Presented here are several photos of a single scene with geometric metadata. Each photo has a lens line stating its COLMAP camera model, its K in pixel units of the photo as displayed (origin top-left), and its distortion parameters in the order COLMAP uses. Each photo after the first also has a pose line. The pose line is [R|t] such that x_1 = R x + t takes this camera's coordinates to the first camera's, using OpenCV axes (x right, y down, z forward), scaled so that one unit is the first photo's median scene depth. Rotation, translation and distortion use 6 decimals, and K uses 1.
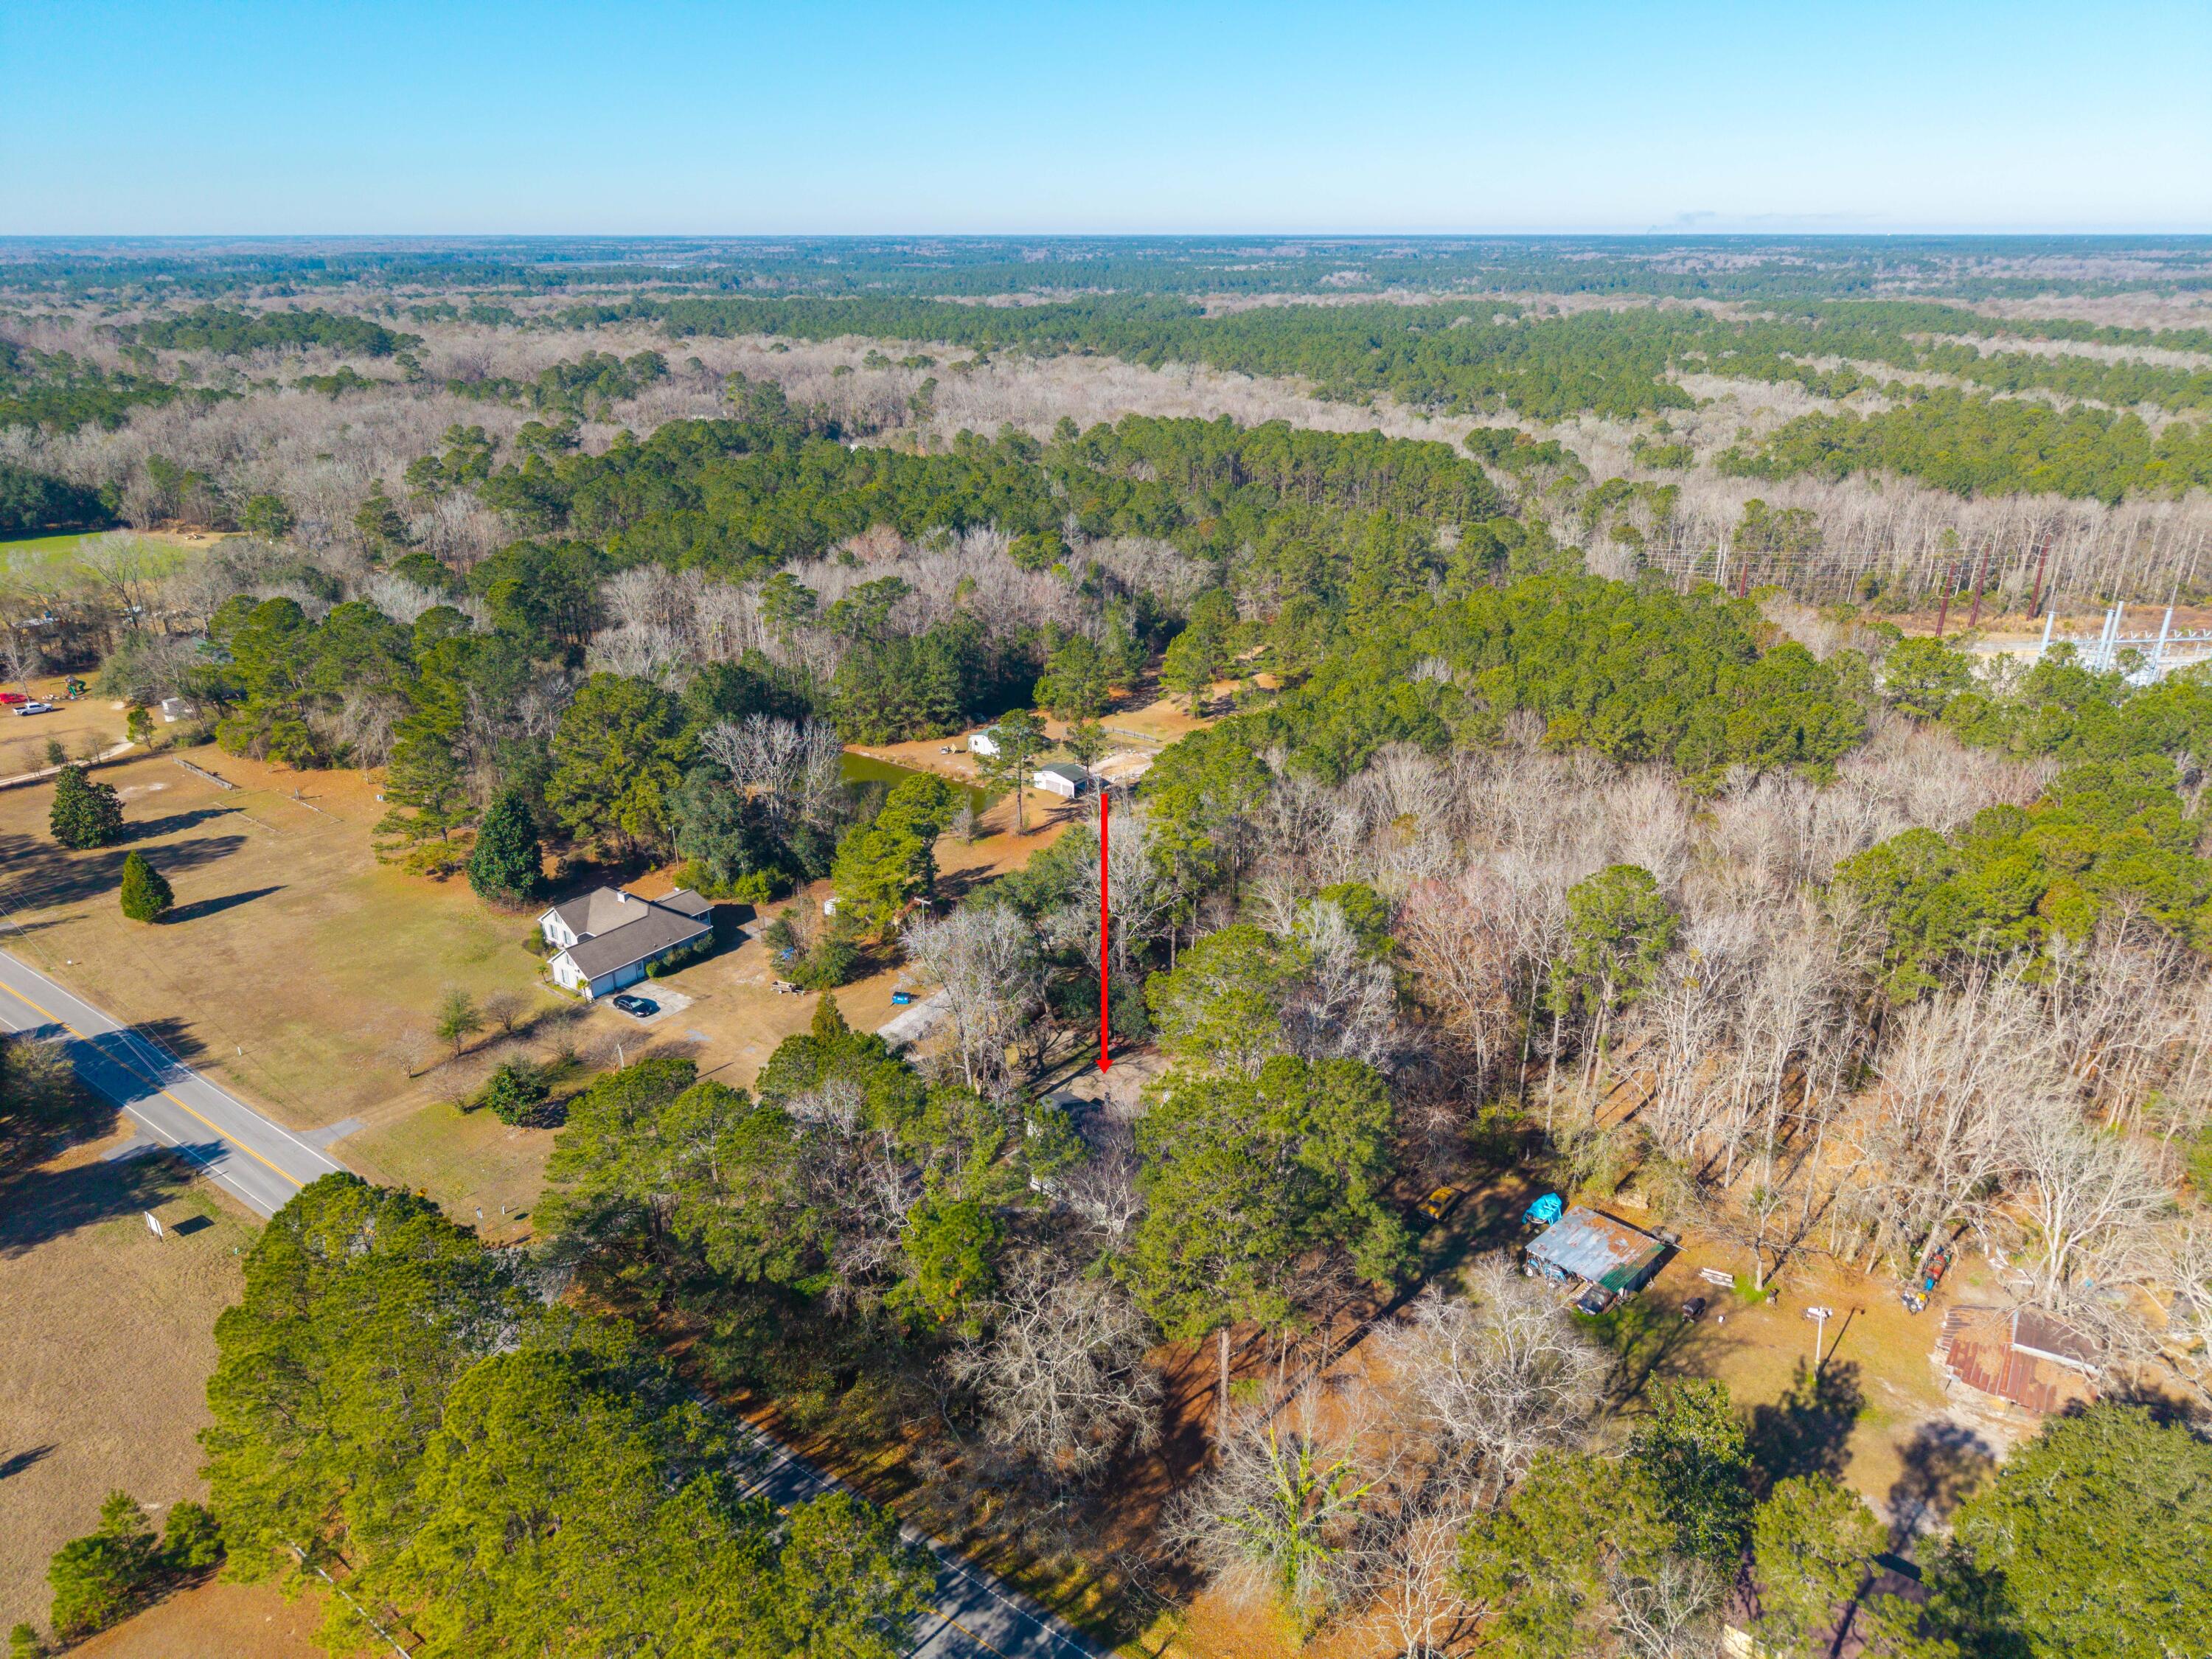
lens RADIAL K [[1547.0, 0, 1101.1], [0, 1547.0, 822.4], [0, 0, 1]] dist [-0.014137, 0.003582]
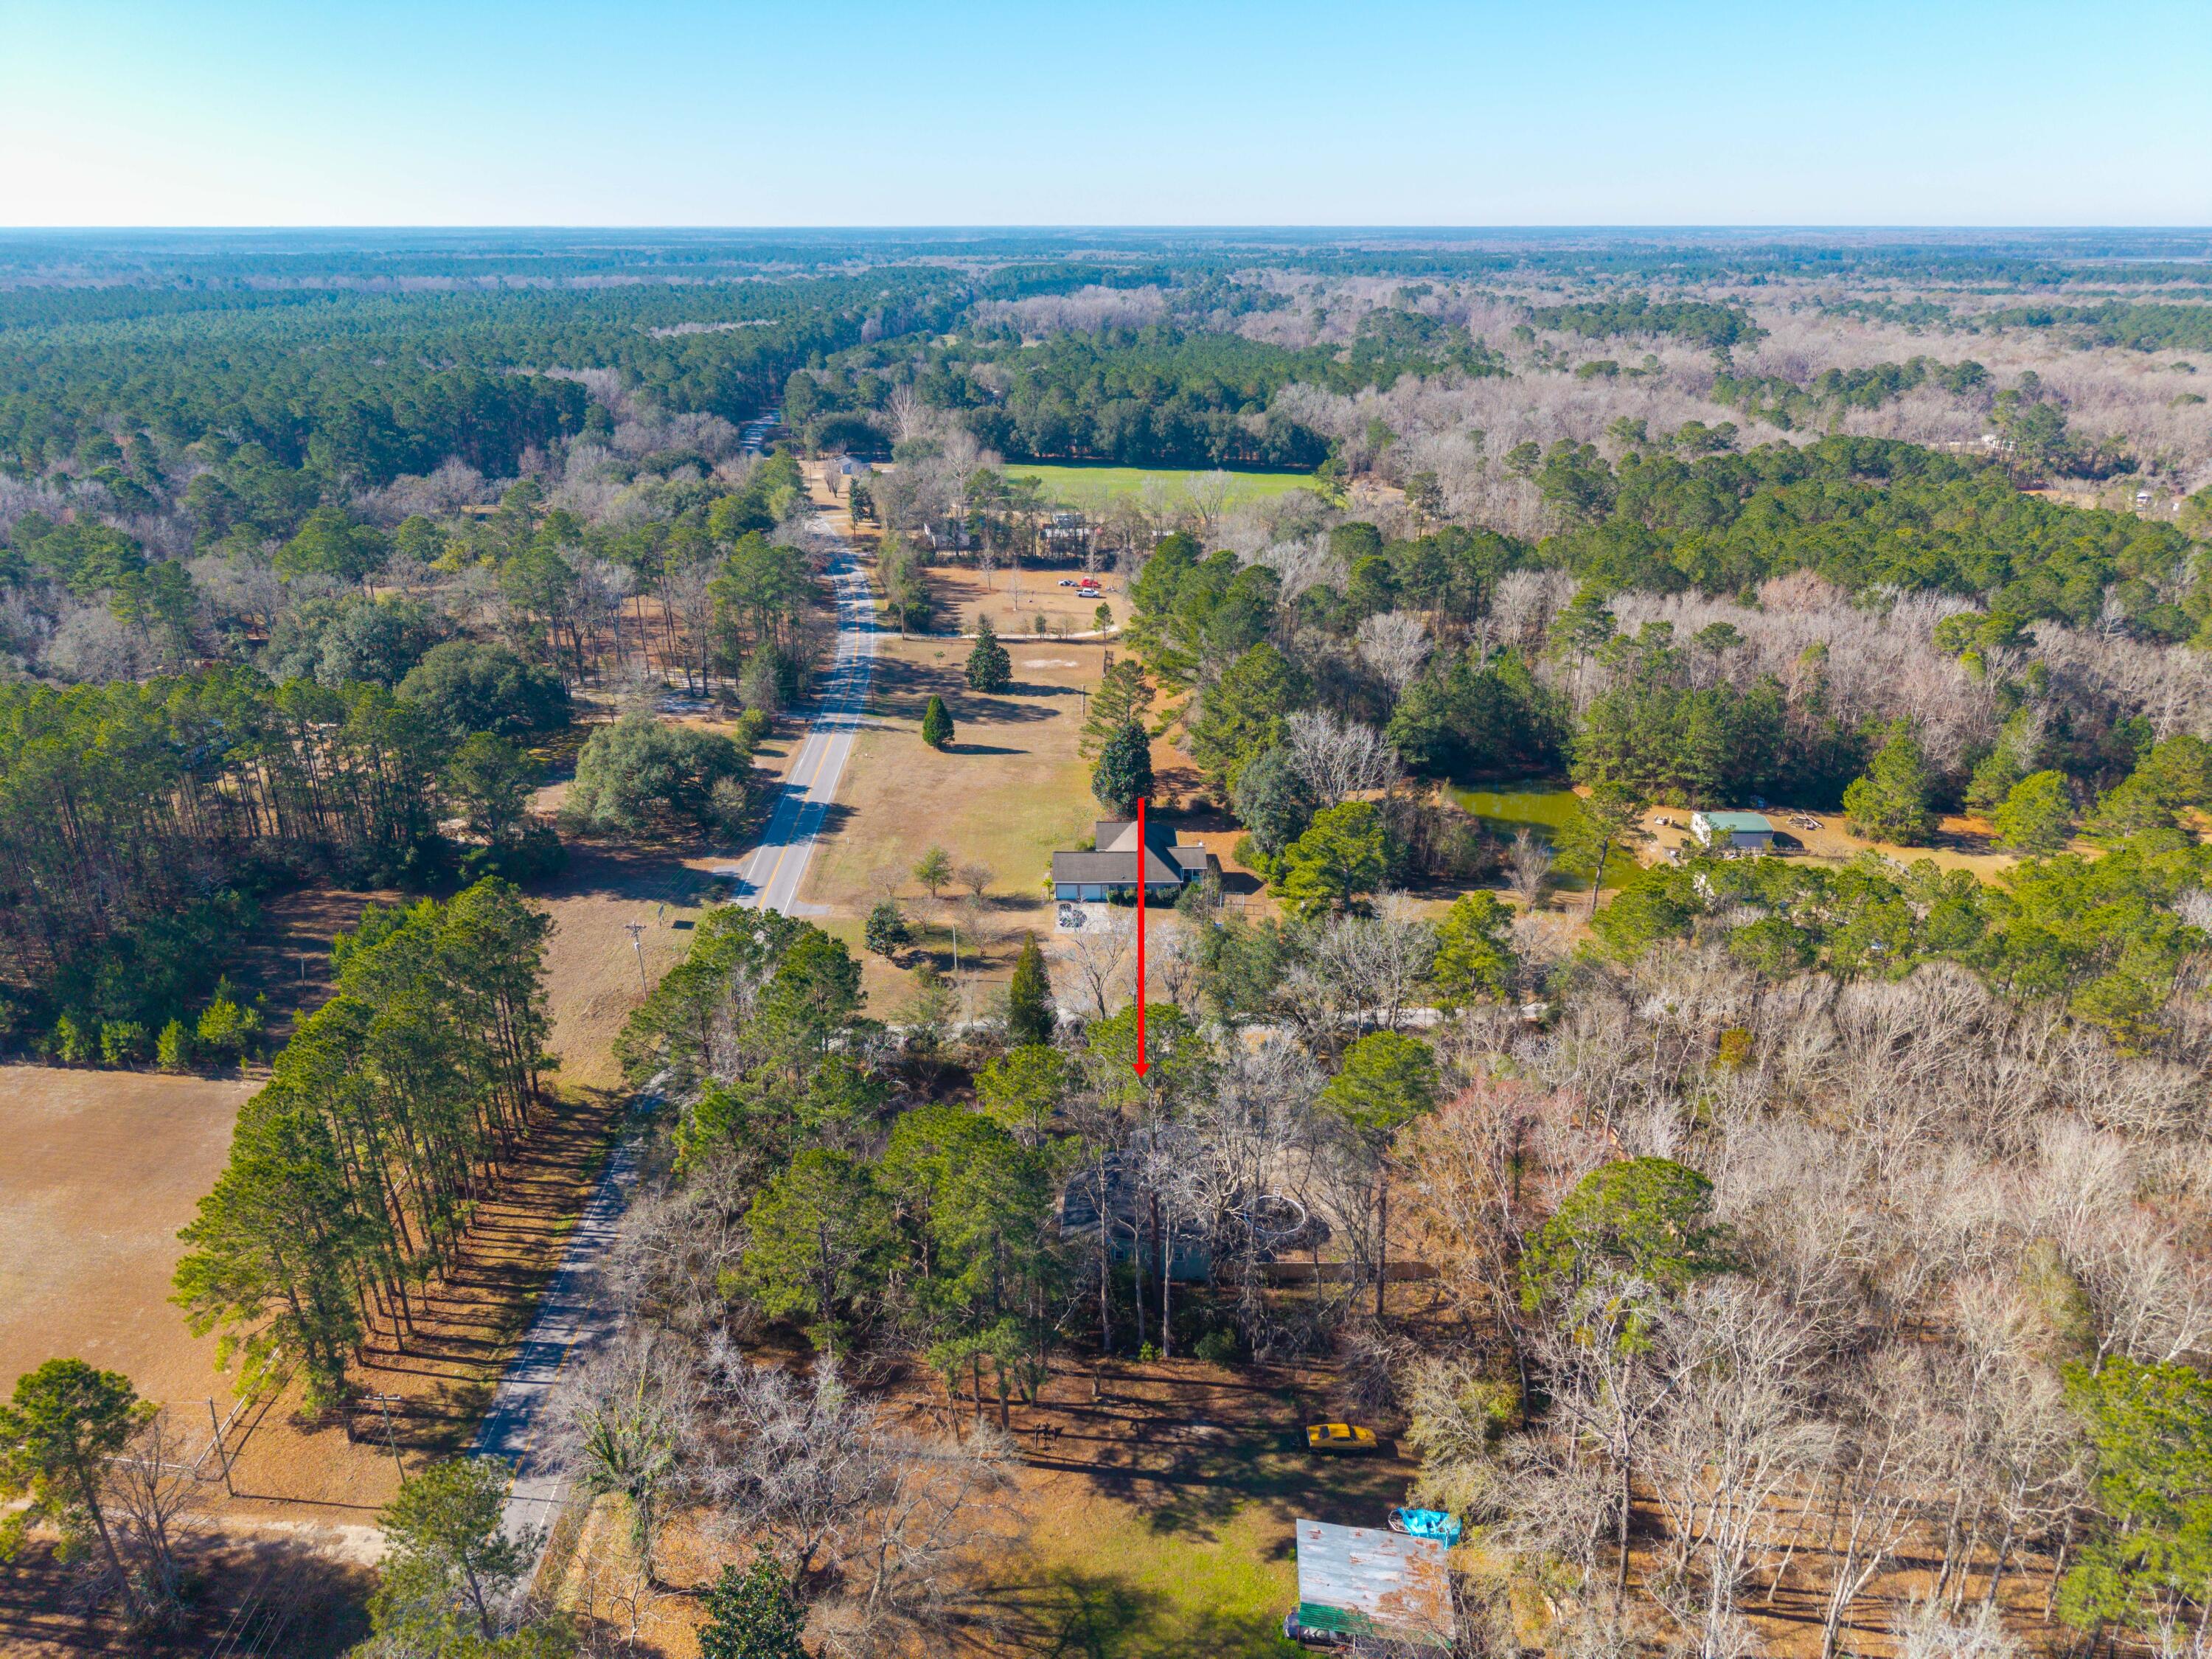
lens RADIAL K [[1547.0, 0, 1092.6], [0, 1547.0, 837.9], [0, 0, 1]] dist [-0.014137, 0.003582]
pose [[0.562378, 0.294687, -0.772587, 0.483568], [-0.281735, 0.946721, 0.156028, -0.100963], [0.777403, 0.129918, 0.615439, 0.257510]]
